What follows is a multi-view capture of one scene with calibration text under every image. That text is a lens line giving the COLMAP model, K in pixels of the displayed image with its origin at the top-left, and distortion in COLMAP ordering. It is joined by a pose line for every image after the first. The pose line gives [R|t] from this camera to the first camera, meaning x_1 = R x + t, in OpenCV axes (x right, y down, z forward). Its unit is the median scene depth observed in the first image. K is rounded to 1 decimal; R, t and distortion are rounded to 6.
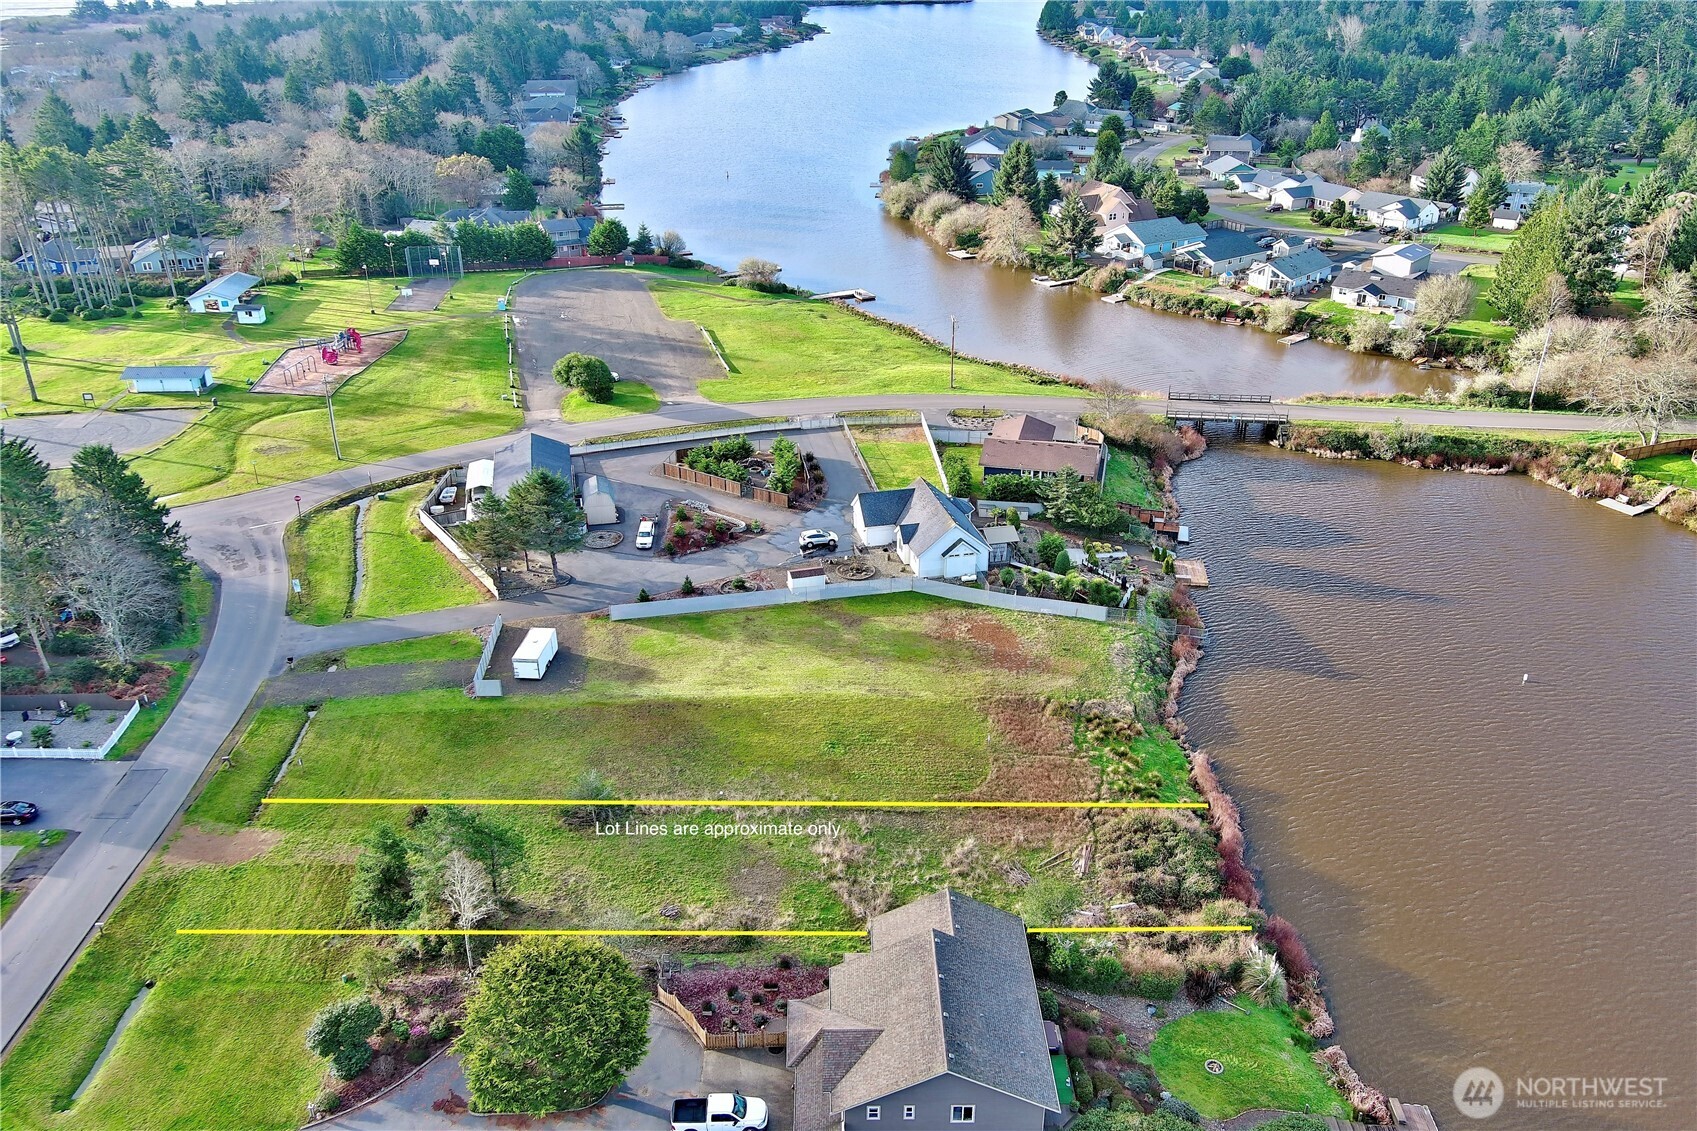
lens RADIAL K [[1315.8, 0, 846.8], [0, 1315.8, 562.6], [0, 0, 1]] dist [0.024574, -0.027342]
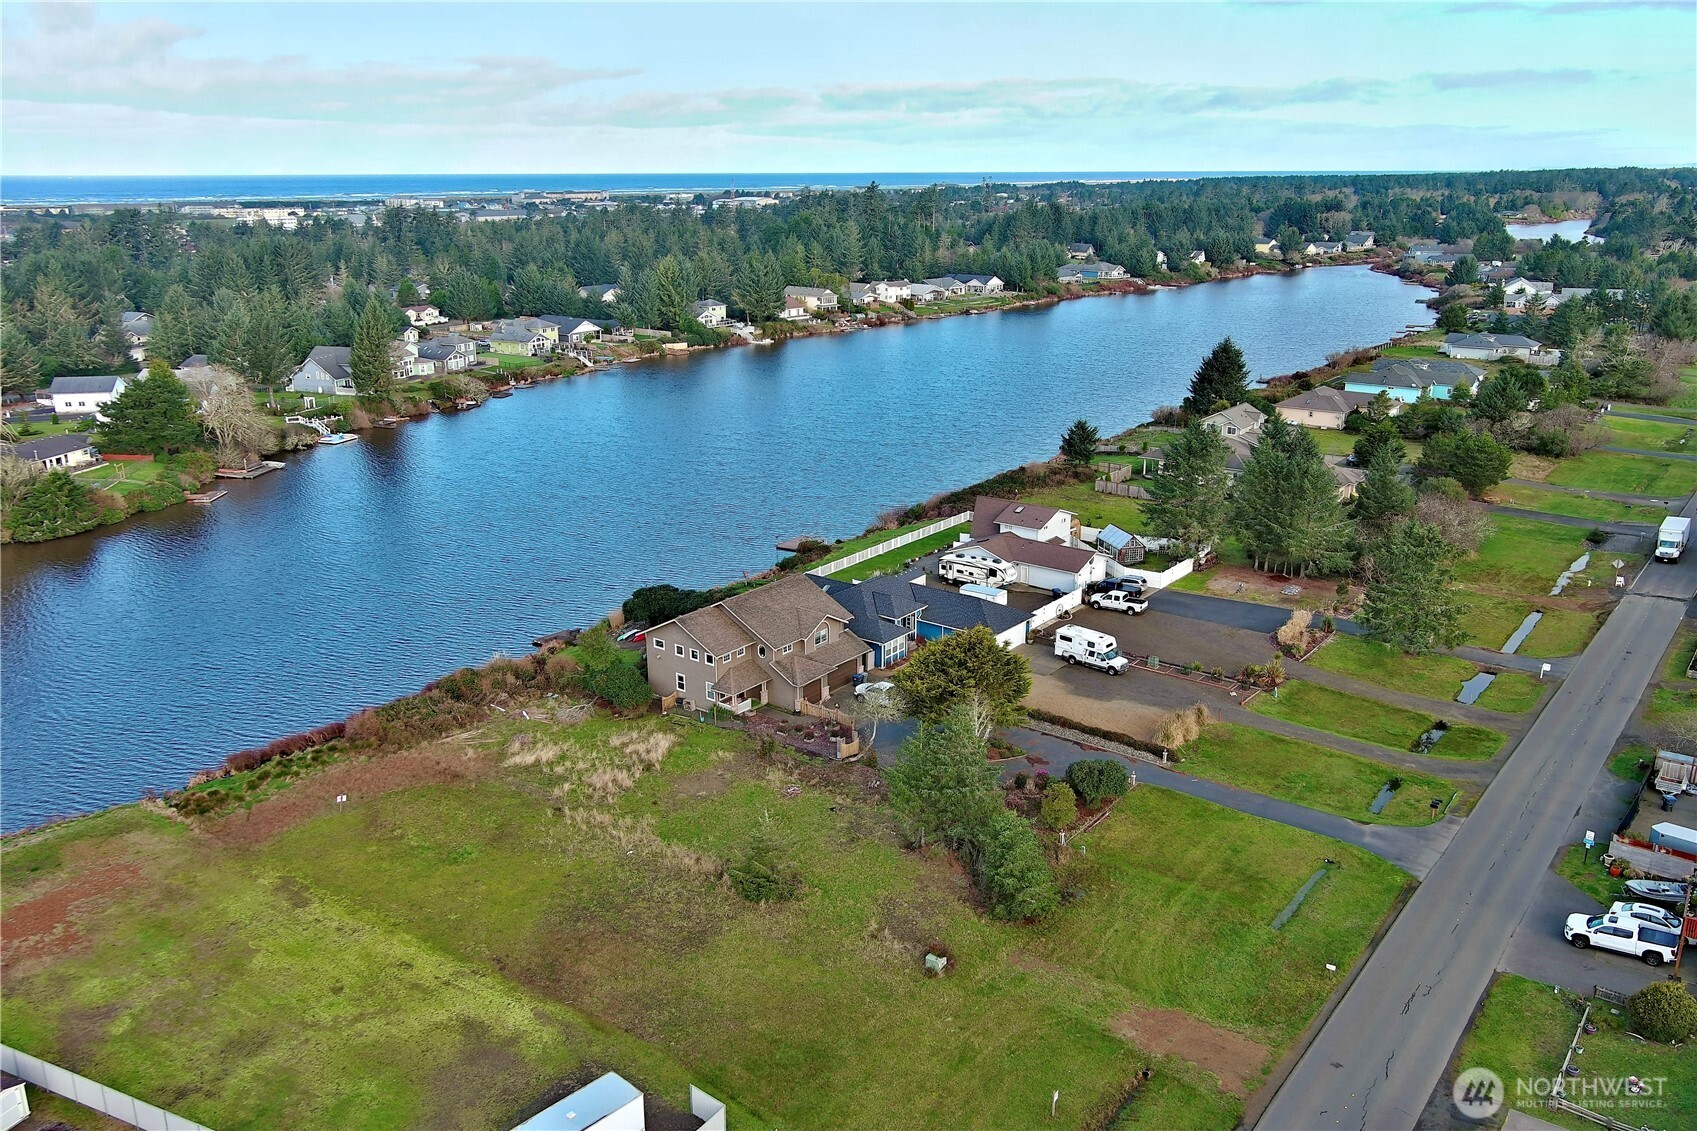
lens RADIAL K [[1315.8, 0, 846.7], [0, 1315.8, 567.7], [0, 0, 1]] dist [0.024574, -0.027342]
pose [[-0.780904, -0.181180, 0.597798, -0.549583], [0.277324, 0.756966, 0.591688, -0.343978], [-0.559715, 0.627835, -0.540872, 1.032878]]
